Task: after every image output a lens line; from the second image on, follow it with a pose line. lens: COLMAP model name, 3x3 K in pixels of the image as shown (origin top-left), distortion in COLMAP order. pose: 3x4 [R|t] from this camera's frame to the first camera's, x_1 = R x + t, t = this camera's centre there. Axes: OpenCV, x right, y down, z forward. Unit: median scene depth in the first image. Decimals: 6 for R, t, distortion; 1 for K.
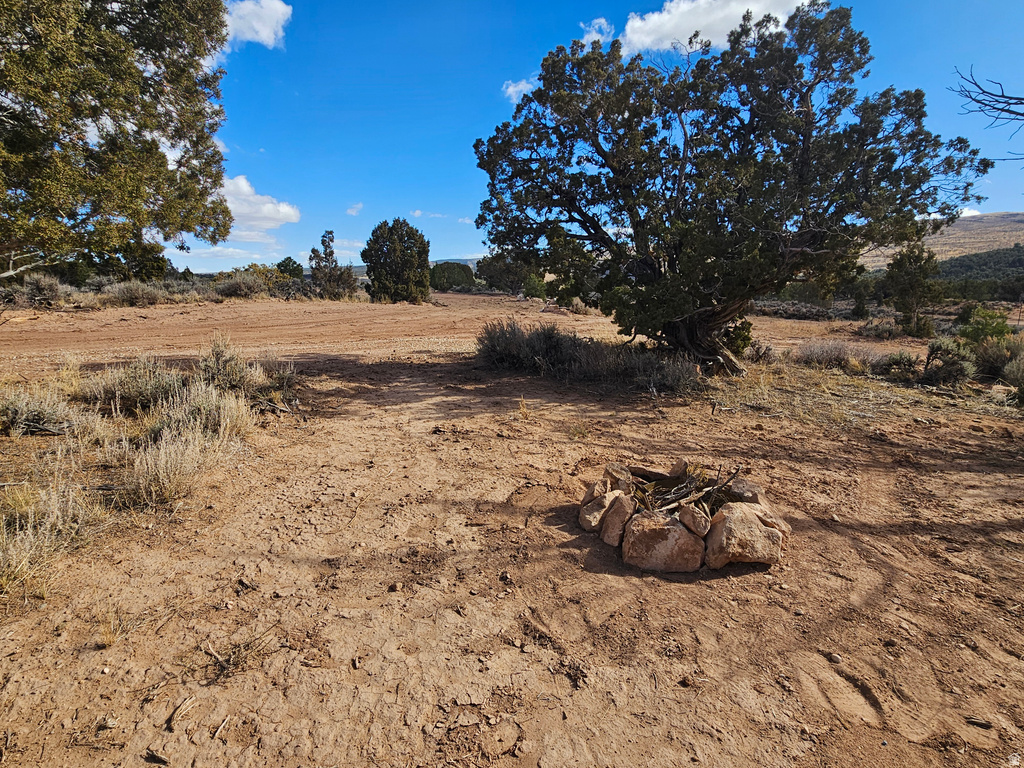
lens RADIAL K [[540.8, 0, 503.8], [0, 540.8, 372.2], [0, 0, 1]] dist [-0.002713, 0.001640]
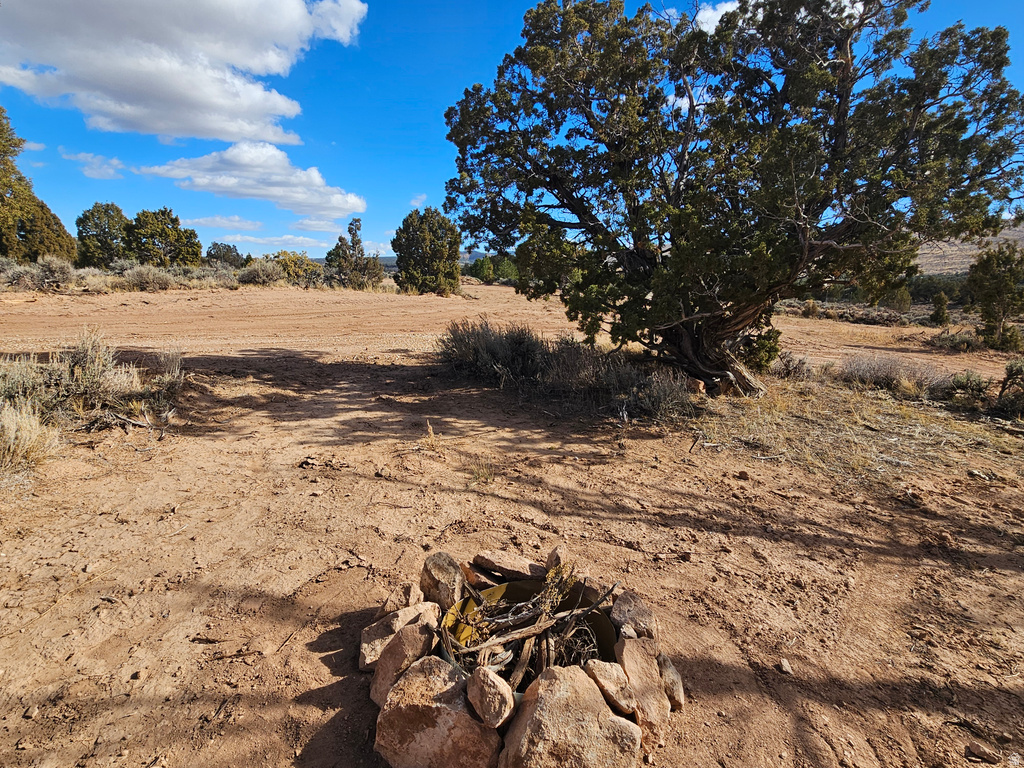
lens RADIAL K [[539.2, 0, 502.3], [0, 539.2, 374.6], [0, 0, 1]] dist [0.000091, -0.000542]
pose [[0.994198, 0.042450, -0.098836, 0.185144], [-0.040675, 0.998974, 0.019905, -0.037780], [0.099580, -0.015769, 0.994905, 0.193079]]
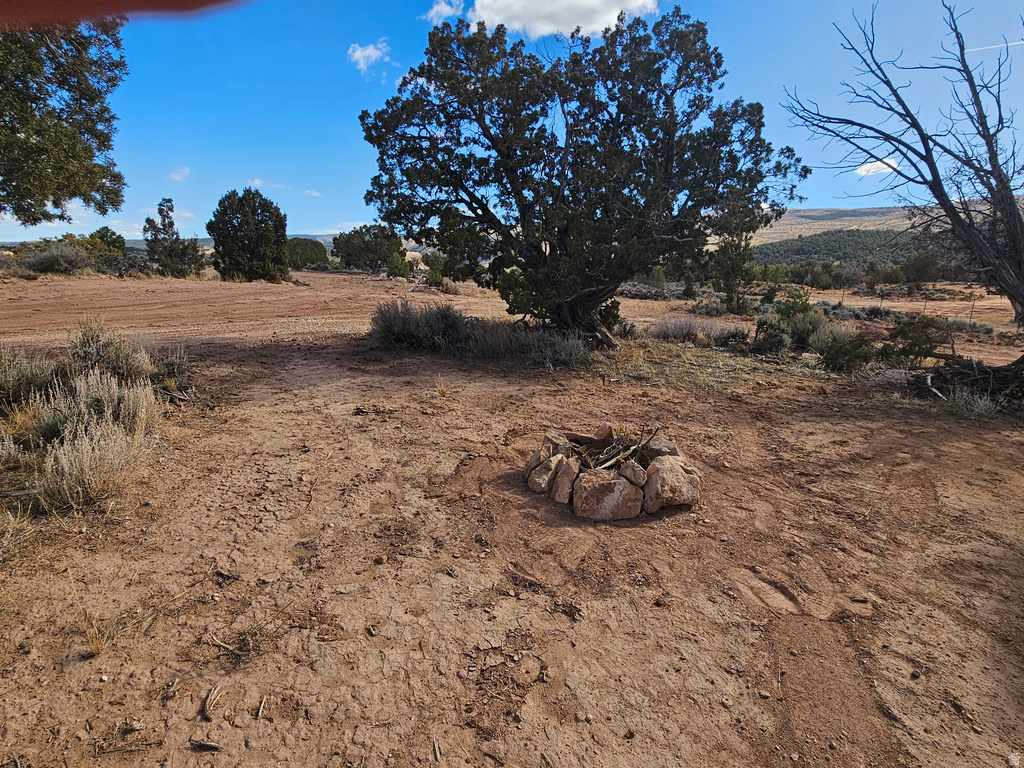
lens RADIAL K [[539.2, 0, 502.3], [0, 539.2, 374.6], [0, 0, 1]] dist [0.000091, -0.000542]
pose [[0.967328, -0.035440, 0.251037, -0.090955], [0.024947, 0.998682, 0.044858, 0.001476], [-0.252296, -0.037130, 0.966938, -0.016615]]
